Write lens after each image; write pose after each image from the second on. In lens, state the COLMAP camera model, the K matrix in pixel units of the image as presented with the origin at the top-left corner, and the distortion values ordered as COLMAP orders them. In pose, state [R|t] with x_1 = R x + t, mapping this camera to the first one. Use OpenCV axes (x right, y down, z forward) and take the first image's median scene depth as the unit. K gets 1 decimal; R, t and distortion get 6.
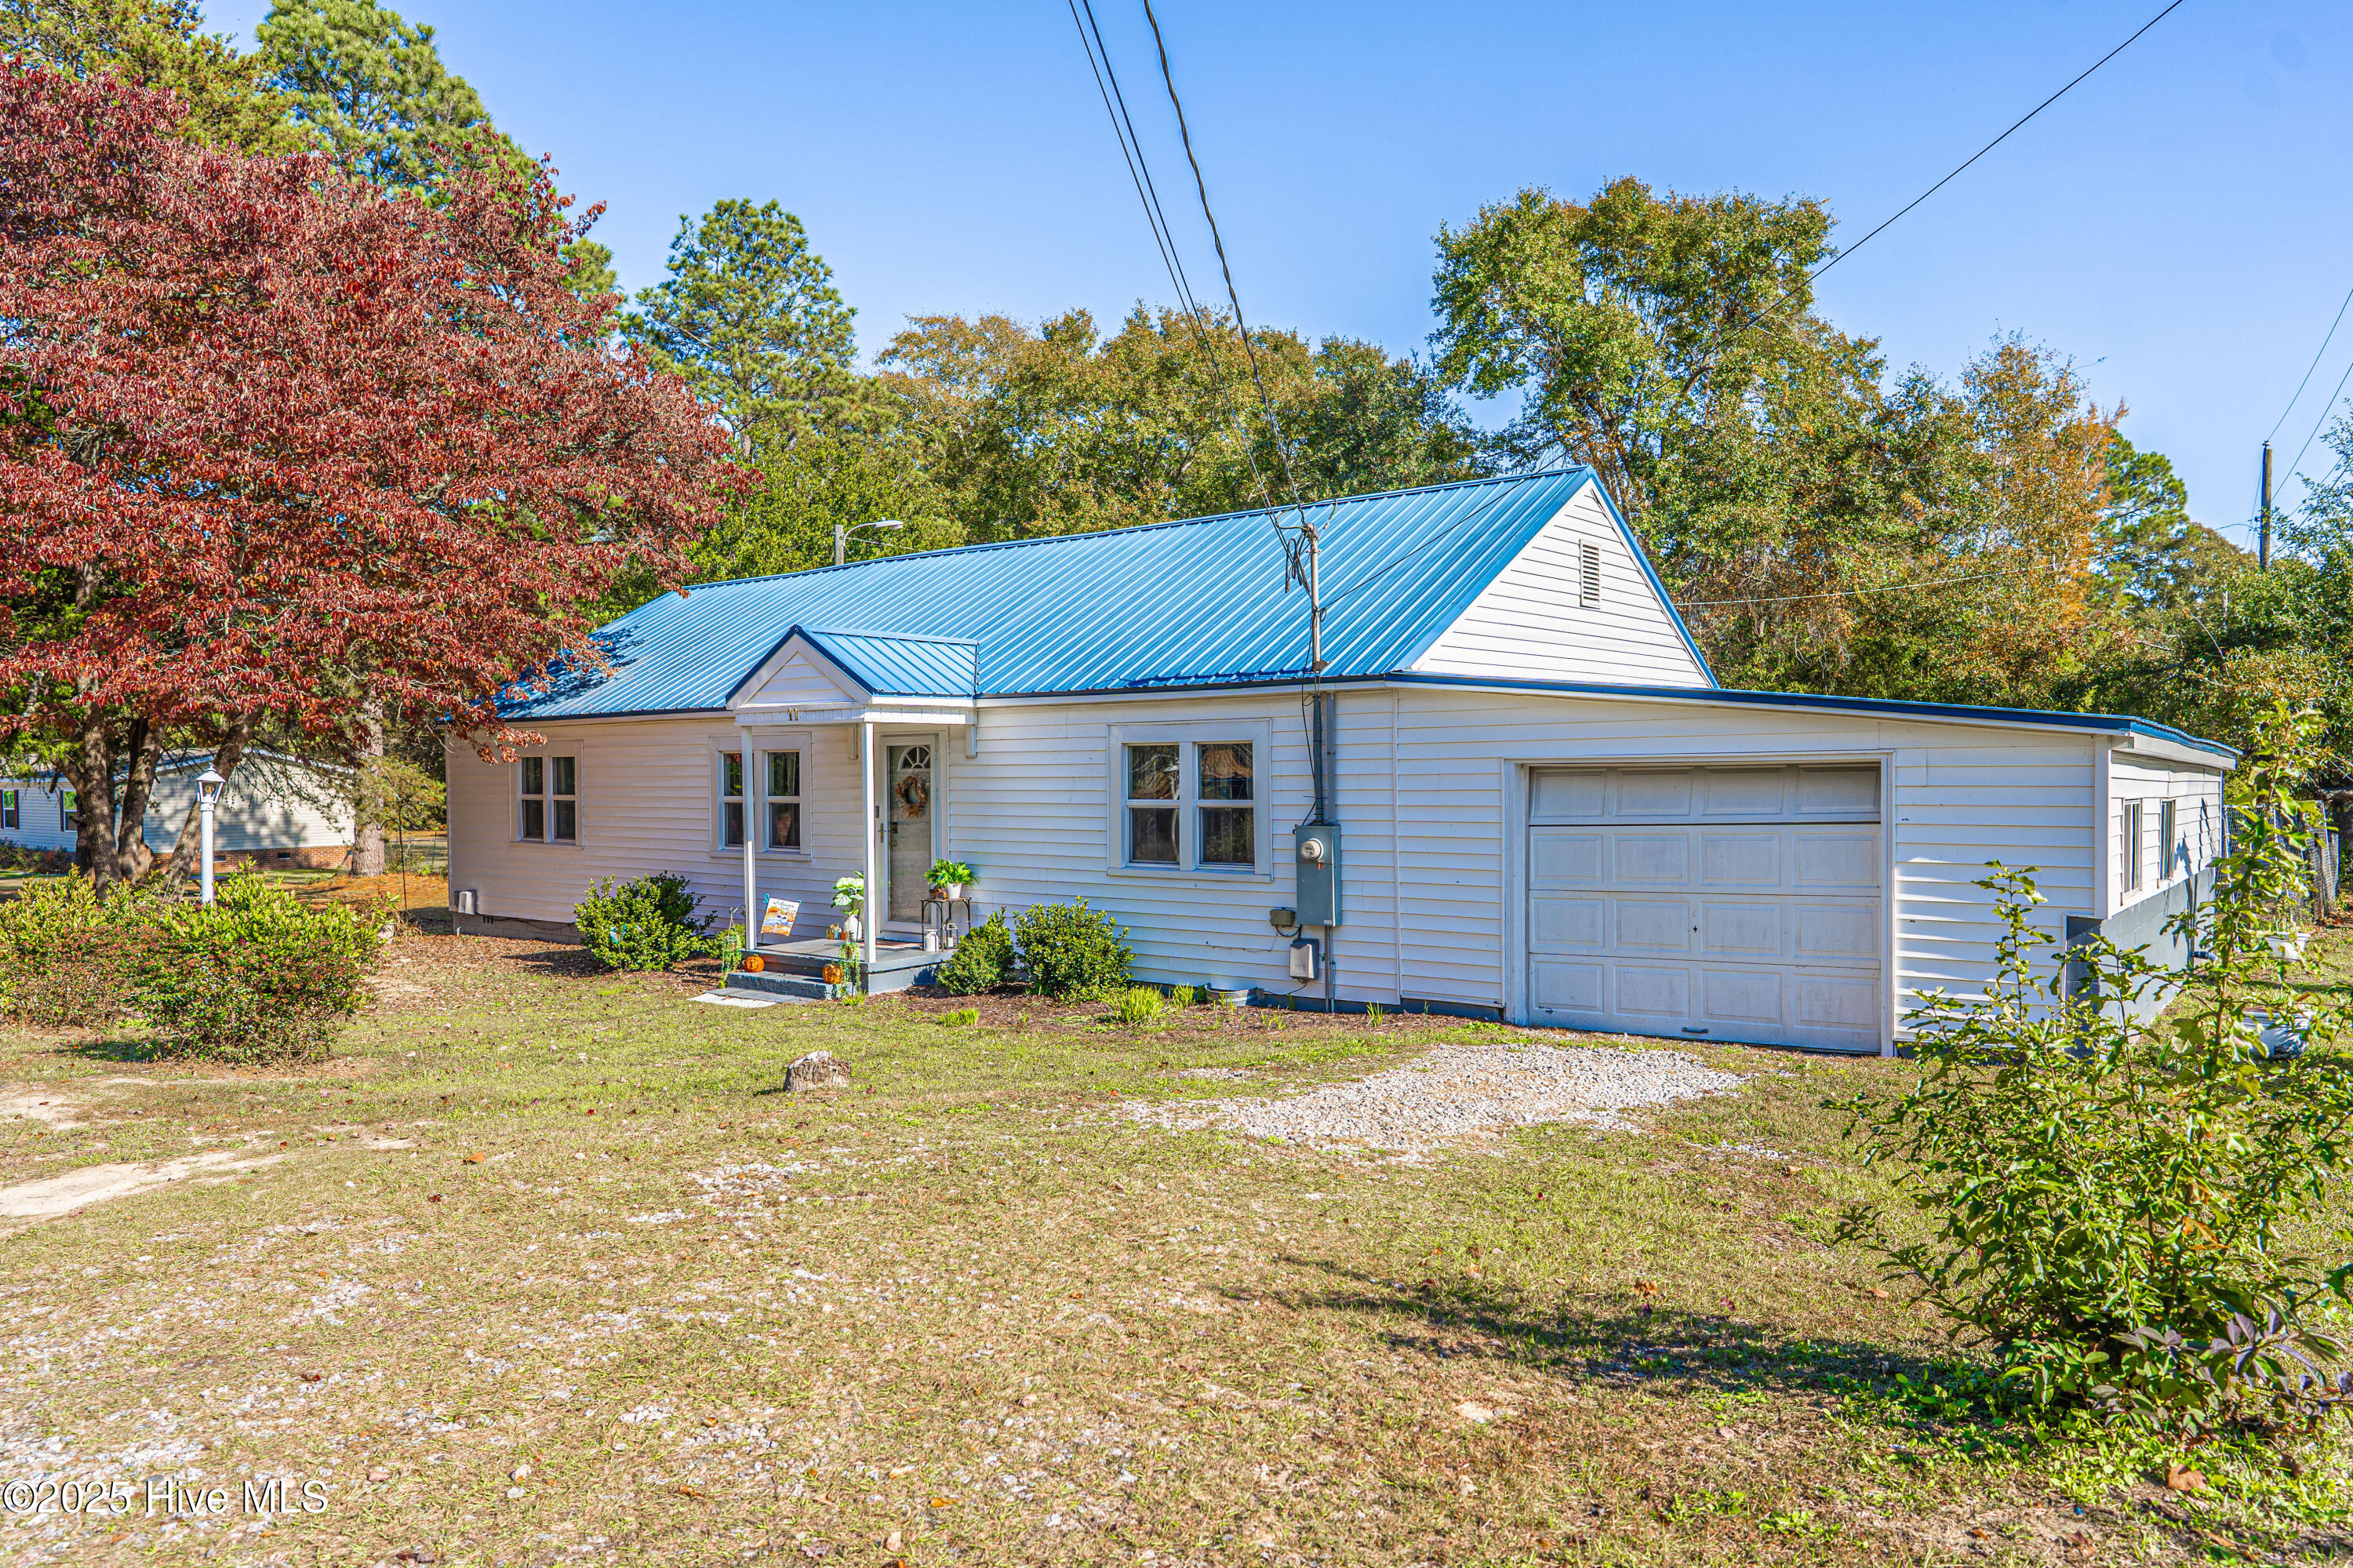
lens RADIAL K [[1570.8, 0, 1176.1], [0, 1570.8, 775.9], [0, 0, 1]] dist [0.002271, -0.000801]
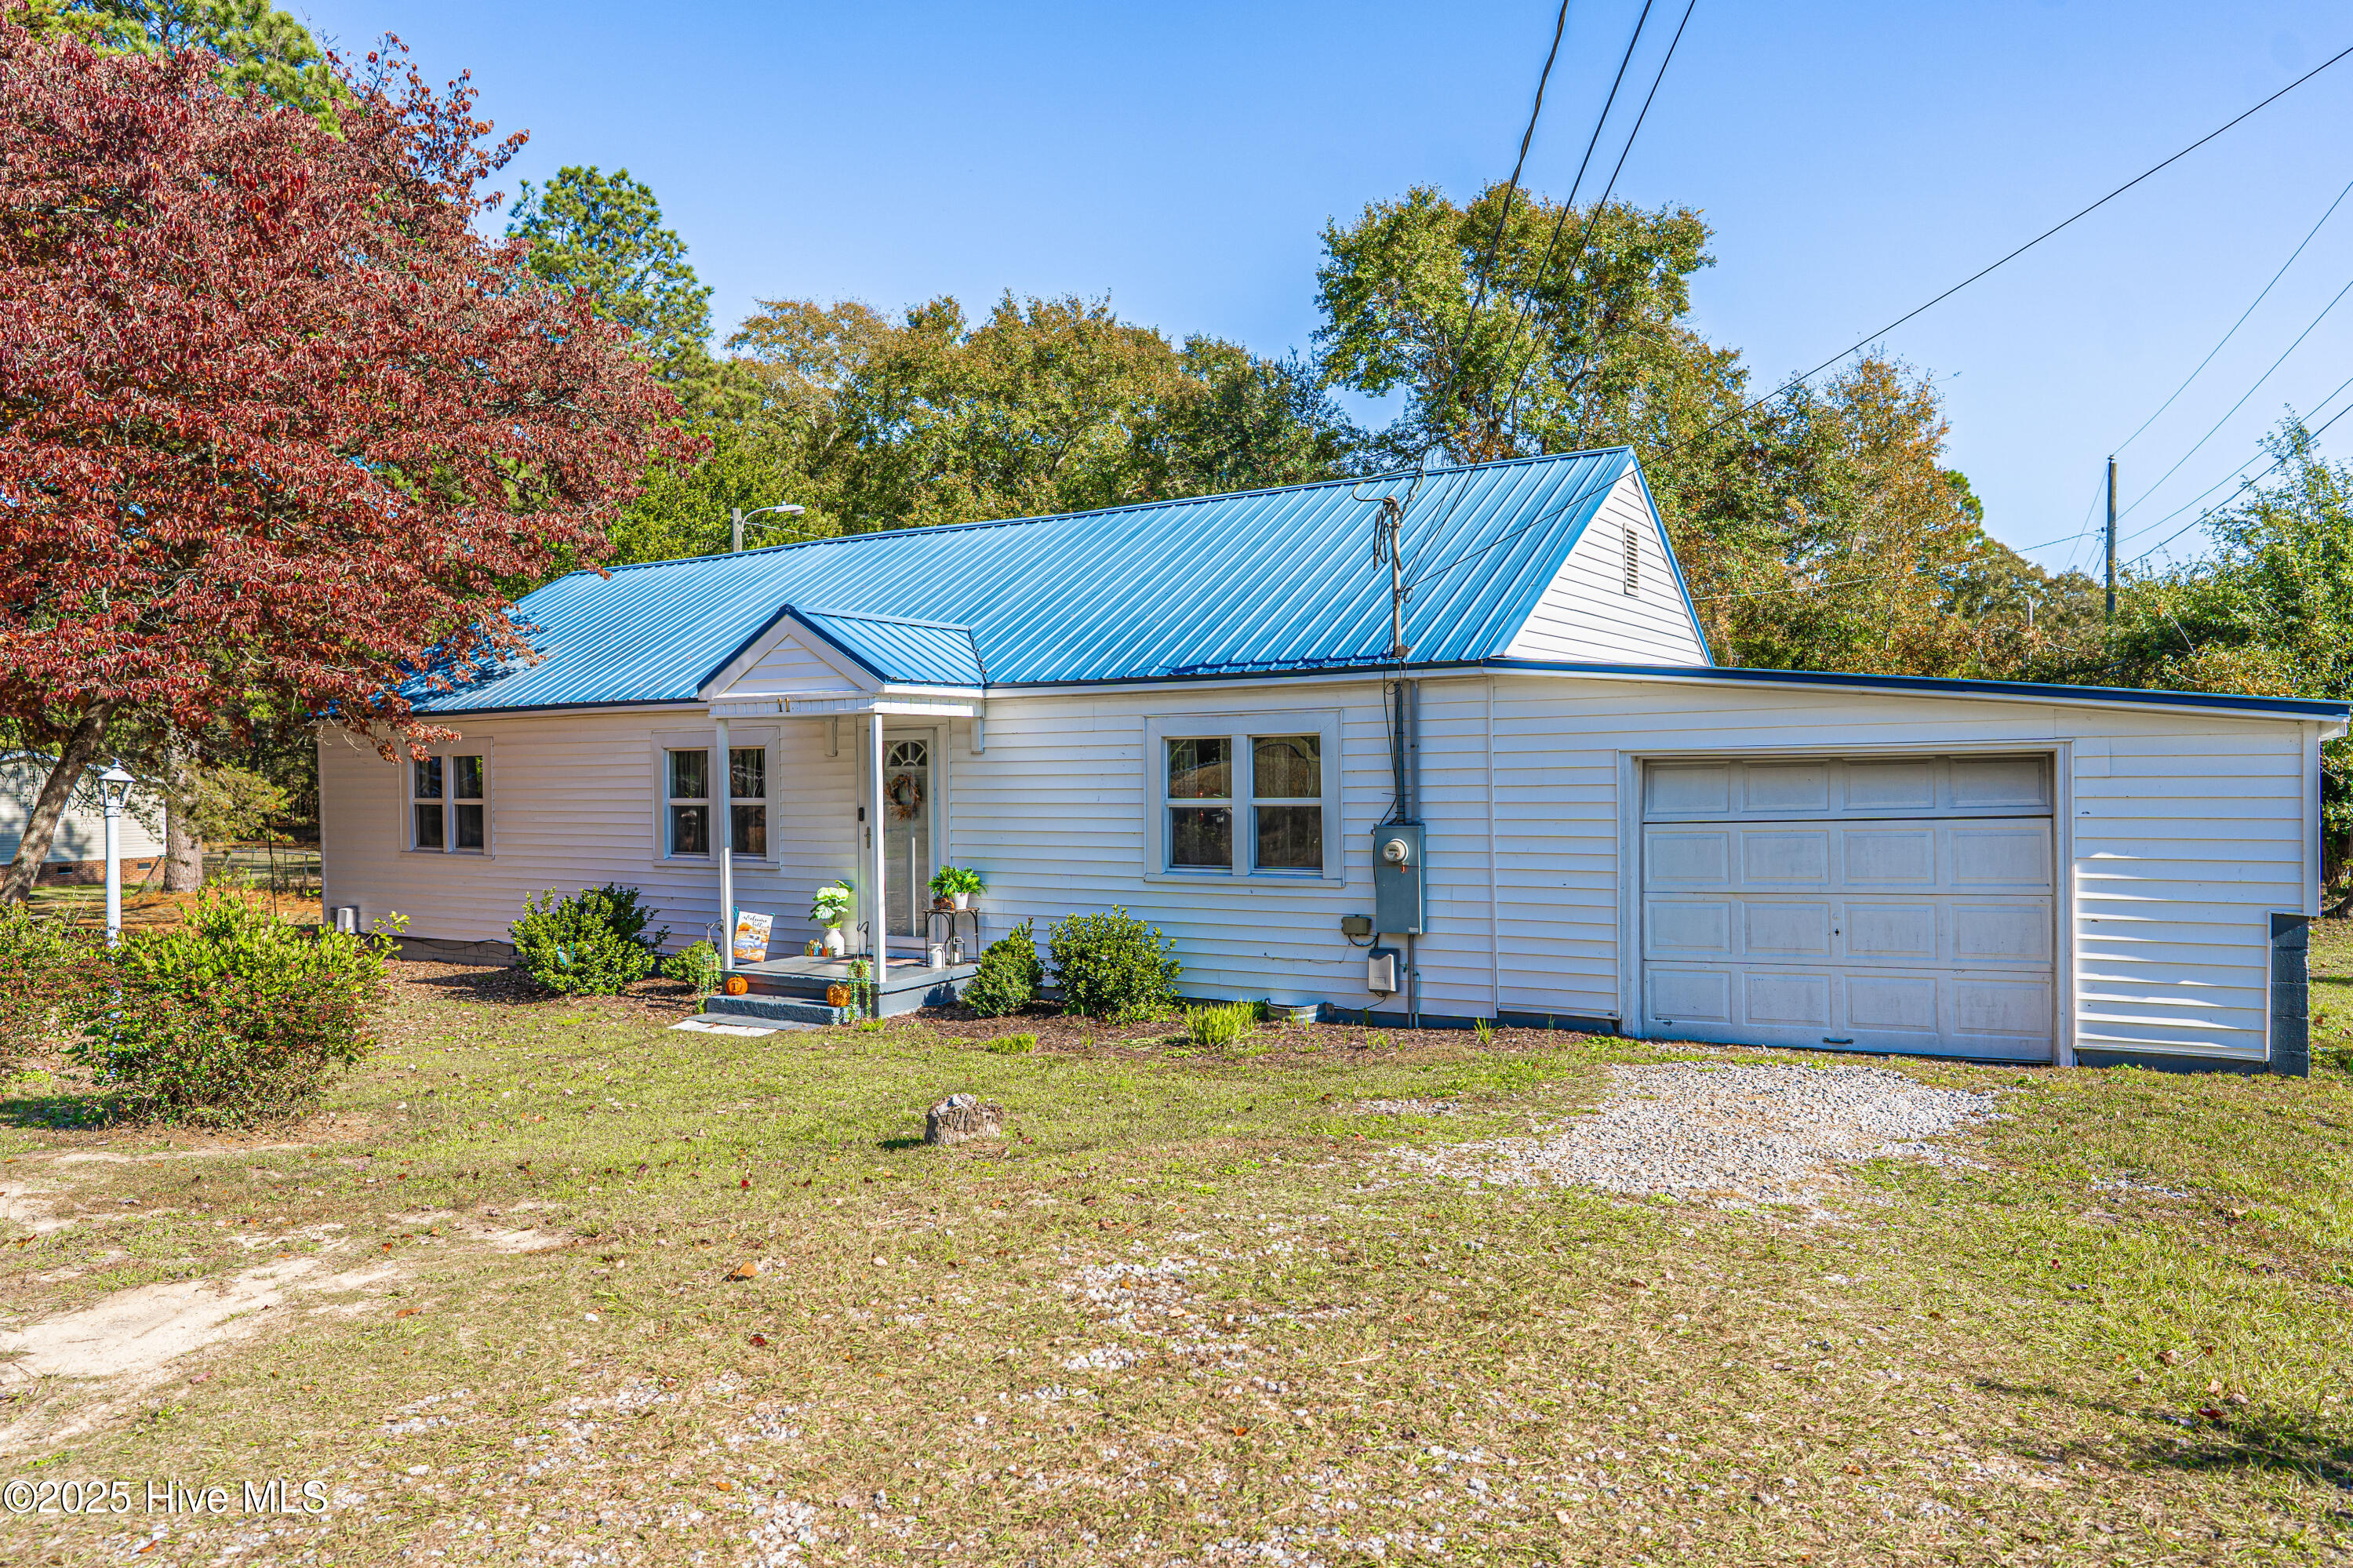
lens RADIAL K [[1564.4, 0, 1176.5], [0, 1564.4, 784.0], [0, 0, 1]] dist [-0.001432, 0.004795]
pose [[0.992984, -0.003852, 0.118187, -0.120043], [0.003598, 0.999991, 0.002359, 0.004083], [-0.118195, -0.001917, 0.992989, 0.087371]]
